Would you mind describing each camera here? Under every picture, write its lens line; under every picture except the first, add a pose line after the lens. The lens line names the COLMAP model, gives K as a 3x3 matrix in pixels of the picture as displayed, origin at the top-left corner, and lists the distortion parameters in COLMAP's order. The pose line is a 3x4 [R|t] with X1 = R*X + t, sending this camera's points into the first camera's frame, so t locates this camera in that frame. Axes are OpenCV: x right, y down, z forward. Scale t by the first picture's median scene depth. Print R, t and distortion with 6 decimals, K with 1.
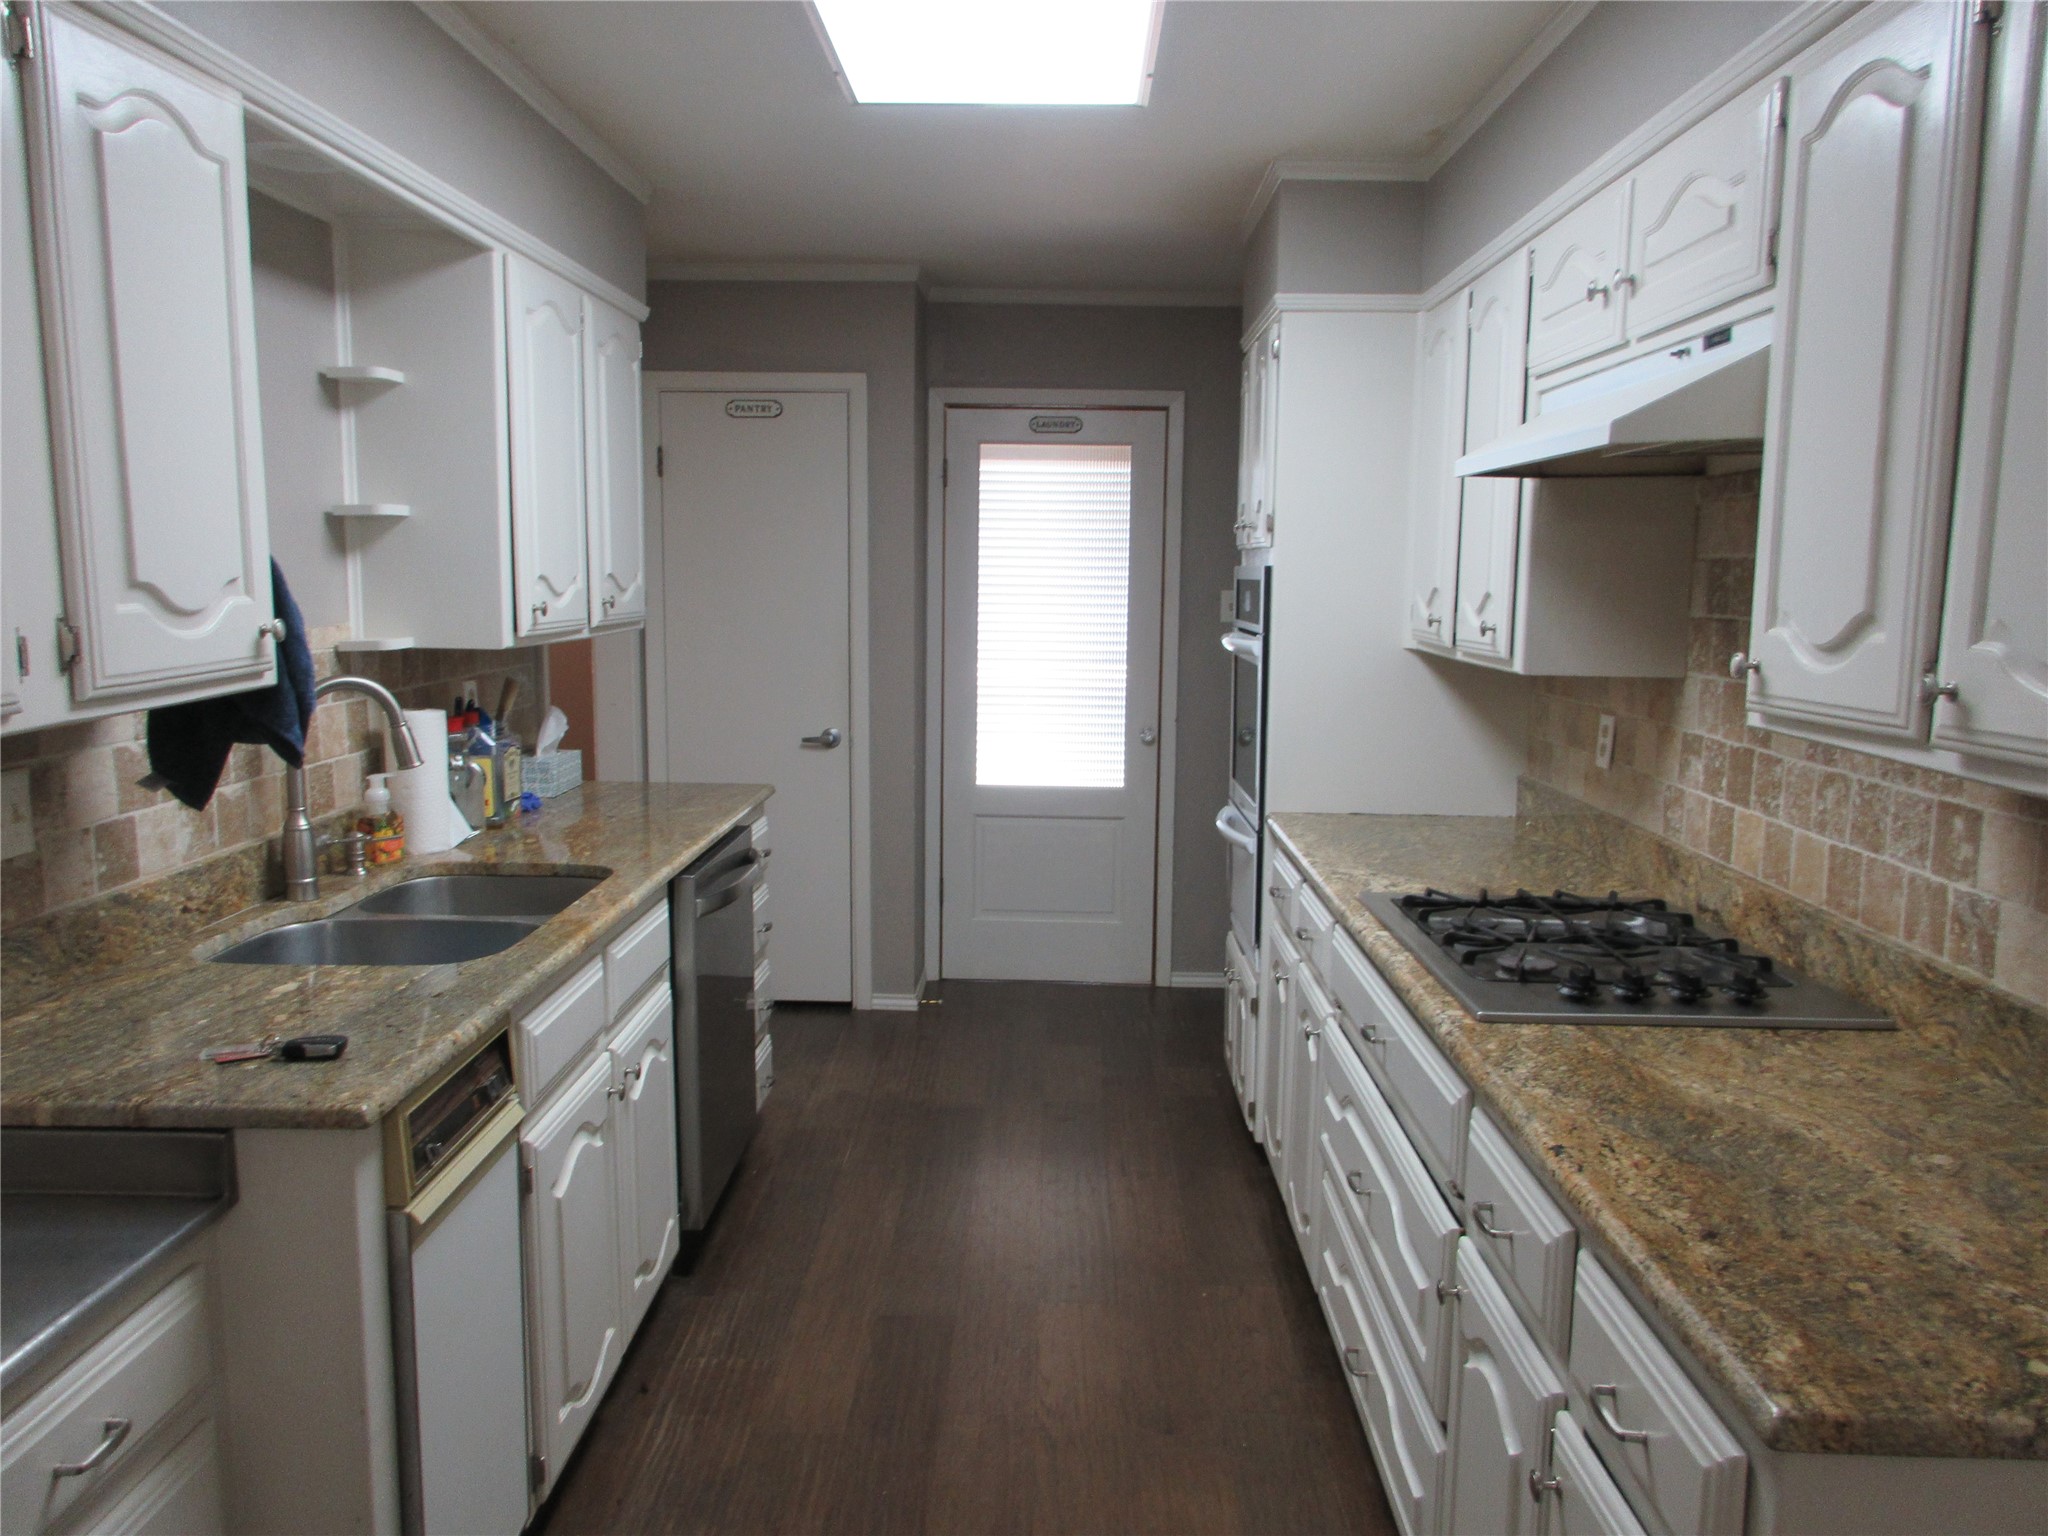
lens RADIAL K [[1529.5, 0, 1012.6], [0, 1529.5, 760.8], [0, 0, 1]] dist [-0.010693, 0.019950]
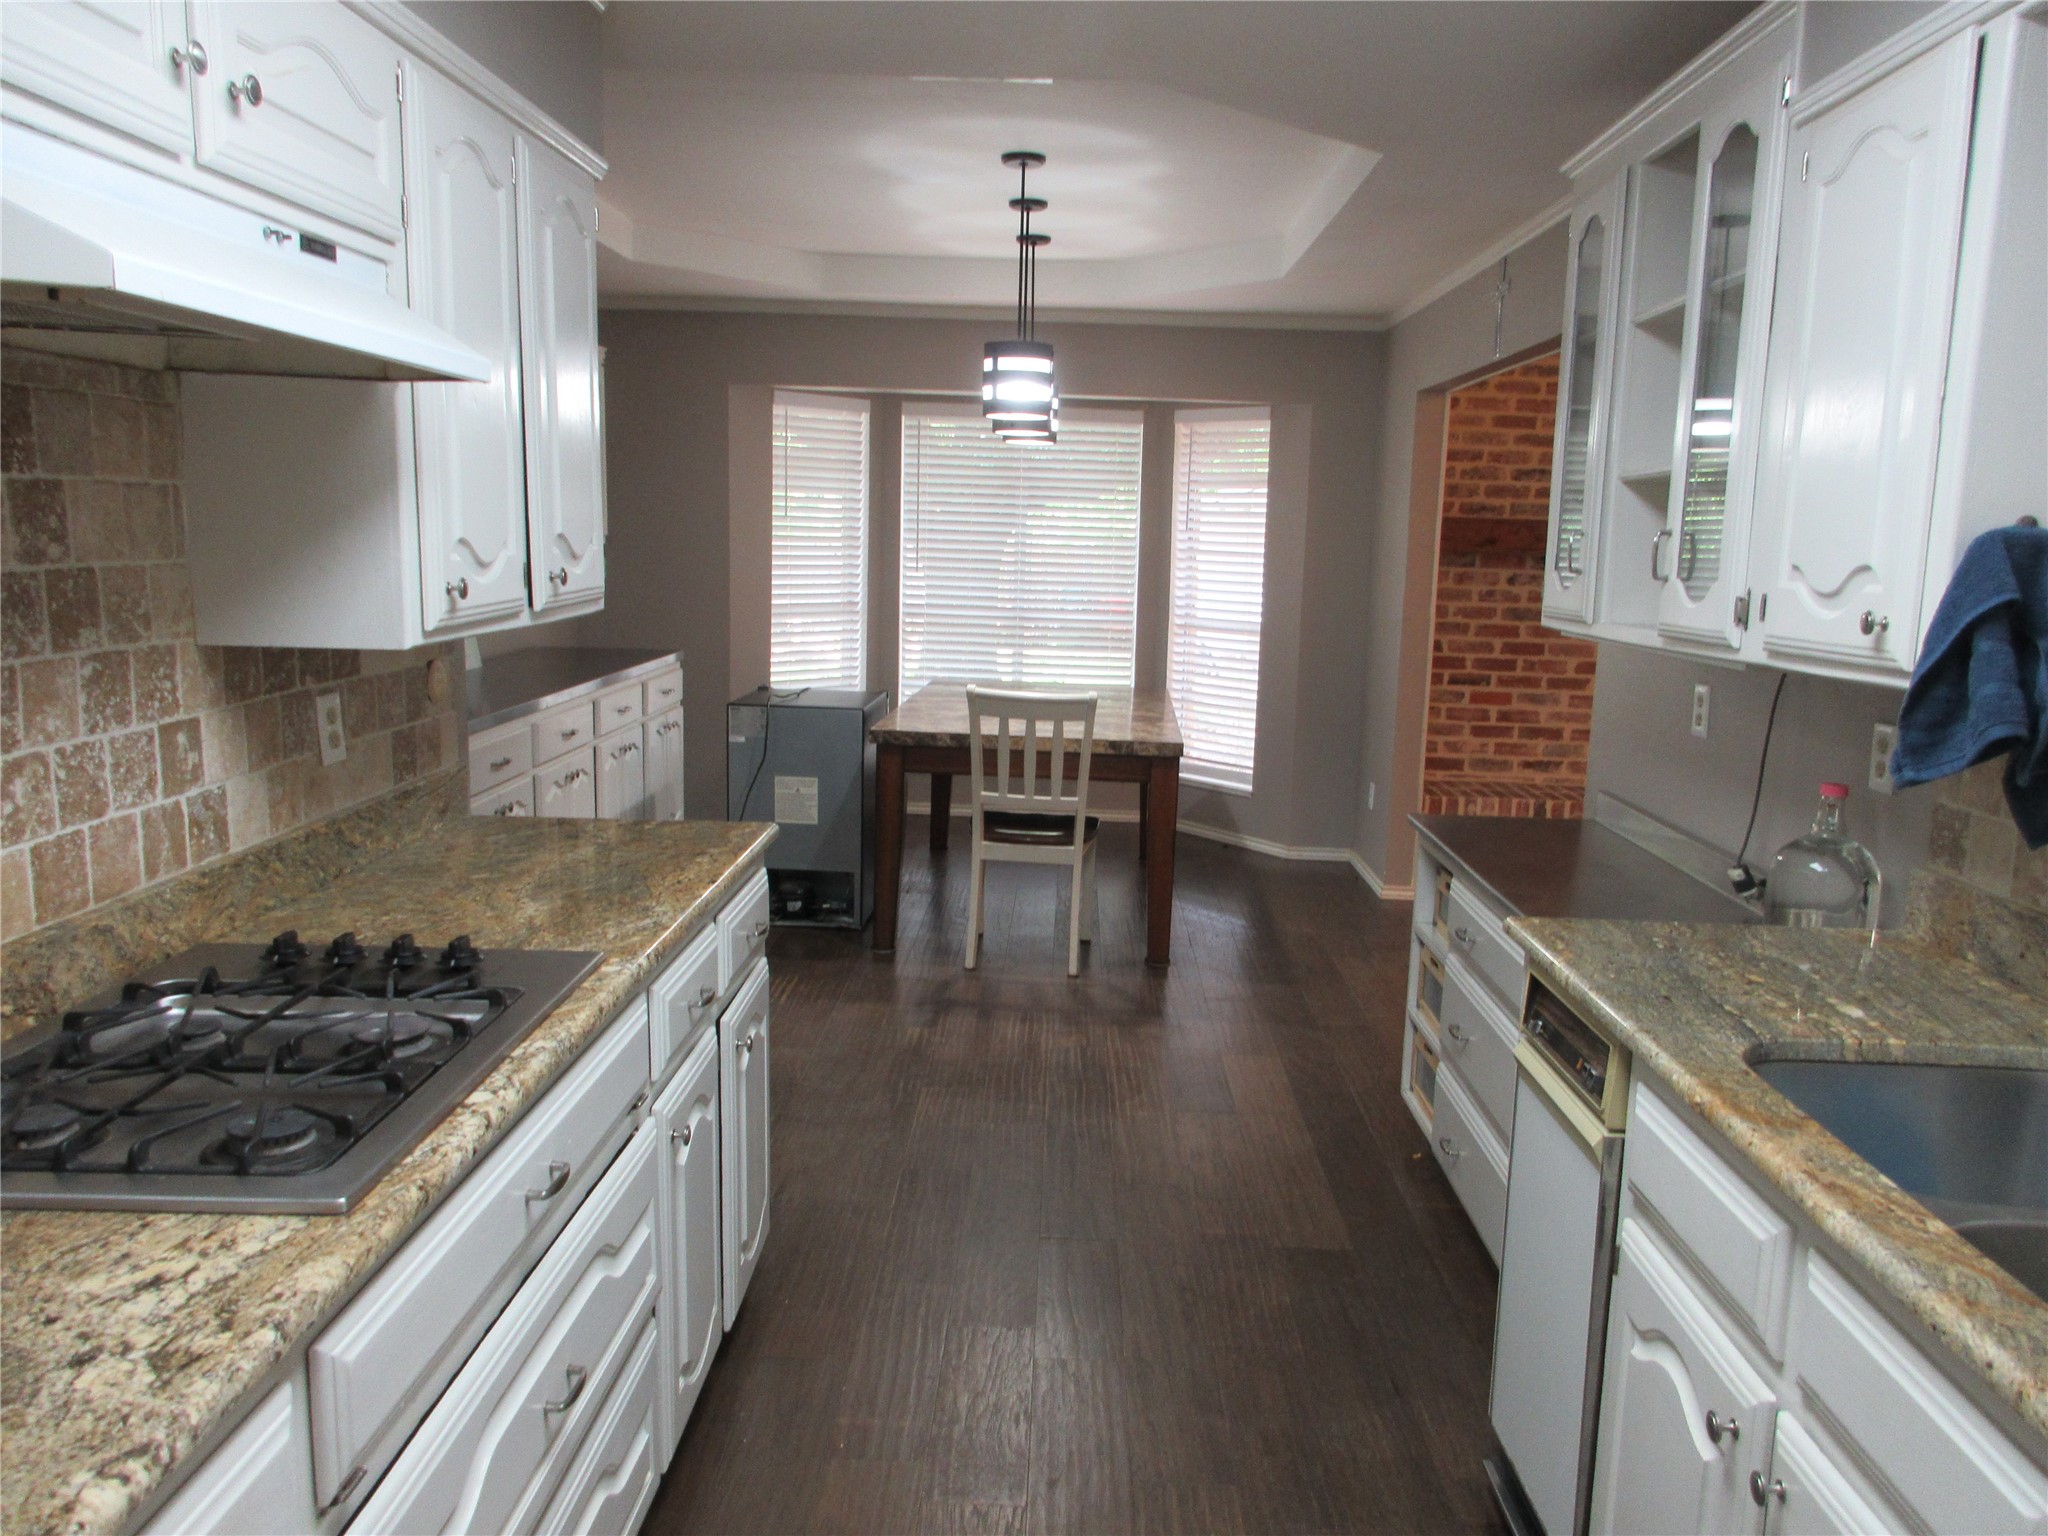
lens RADIAL K [[1529.5, 0, 1023.7], [0, 1529.5, 766.7], [0, 0, 1]] dist [-0.010693, 0.019950]
pose [[-0.999438, -0.033485, -0.001565, 0.030955], [-0.032577, 0.959191, 0.280878, -0.238954], [-0.007904, 0.280771, -0.959742, 1.873279]]
